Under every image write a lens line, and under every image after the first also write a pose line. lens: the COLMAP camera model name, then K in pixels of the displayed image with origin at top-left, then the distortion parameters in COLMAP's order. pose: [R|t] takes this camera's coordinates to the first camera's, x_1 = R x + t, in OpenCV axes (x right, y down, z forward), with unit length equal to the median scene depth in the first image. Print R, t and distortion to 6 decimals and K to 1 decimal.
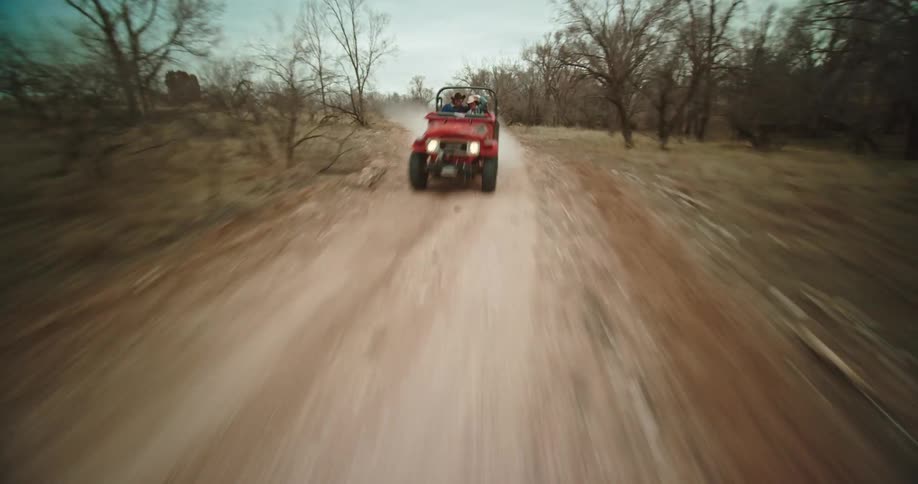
lens RADIAL K [[437.4, 0, 459.0], [0, 437.4, 242.0], [0, 0, 1]] dist [-0.000098, -0.000089]
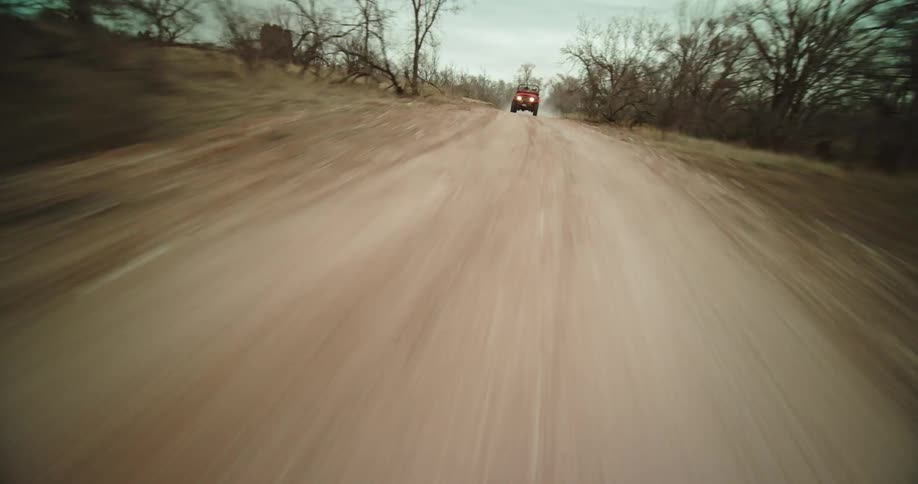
lens RADIAL K [[437.4, 0, 459.0], [0, 437.4, 242.0], [0, 0, 1]] dist [-0.000098, -0.000089]
pose [[0.965211, 0.185123, -0.184656, 0.007527], [-0.182360, 0.982711, 0.031984, -0.032663], [0.187385, 0.002803, 0.982283, 0.146847]]
